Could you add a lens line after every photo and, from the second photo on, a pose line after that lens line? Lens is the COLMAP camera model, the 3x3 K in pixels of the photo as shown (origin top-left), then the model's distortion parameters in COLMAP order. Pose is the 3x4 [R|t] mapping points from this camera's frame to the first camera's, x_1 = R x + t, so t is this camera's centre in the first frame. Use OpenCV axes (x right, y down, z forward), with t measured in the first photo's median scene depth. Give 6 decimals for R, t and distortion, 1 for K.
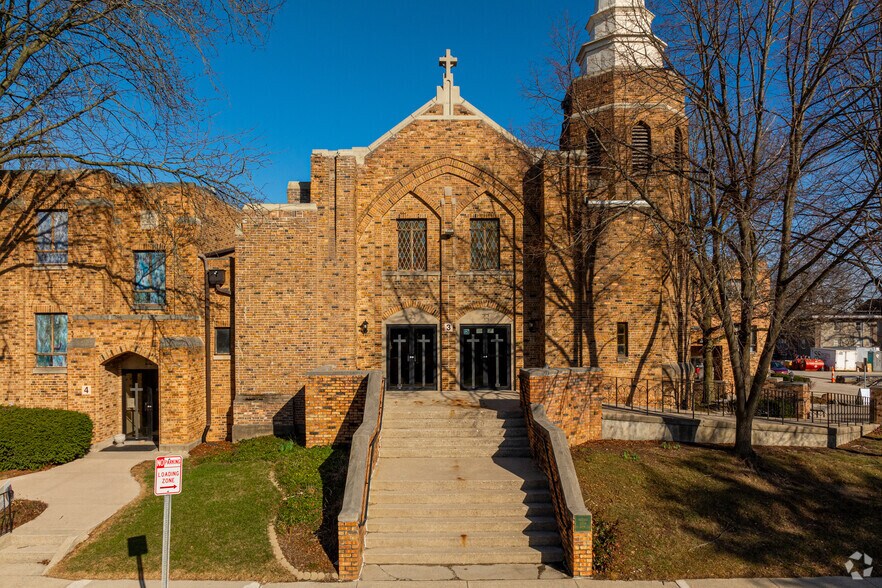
lens RADIAL K [[692.6, 0, 442.7], [0, 692.6, 290.8], [0, 0, 1]] dist [-0.002682, -0.007552]
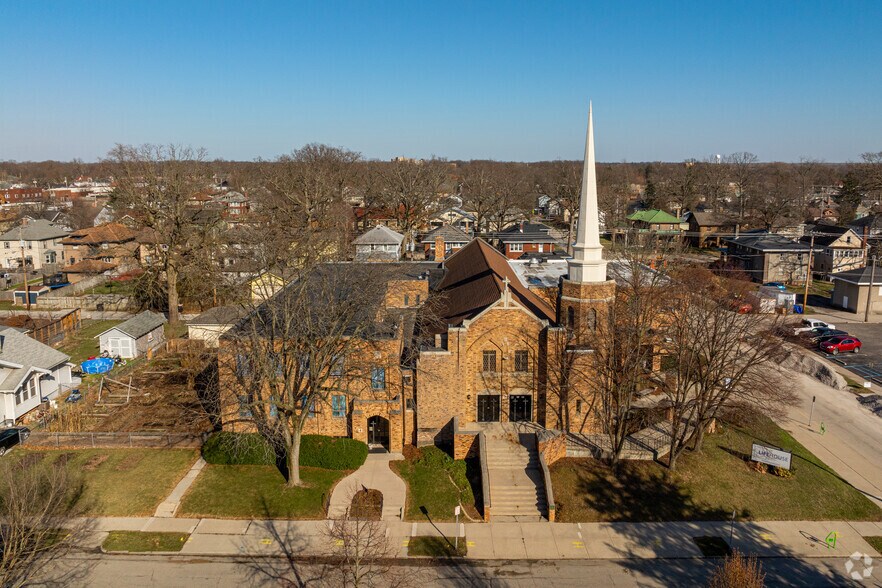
lens RADIAL K [[622.8, 0, 454.9], [0, 622.8, 292.1], [0, 0, 1]] dist [-0.004472, -0.002344]
pose [[0.999873, 0.001713, -0.015836, -0.130478], [0.001400, 0.980896, 0.194530, -0.716787], [0.015866, -0.194527, 0.980769, -1.007760]]
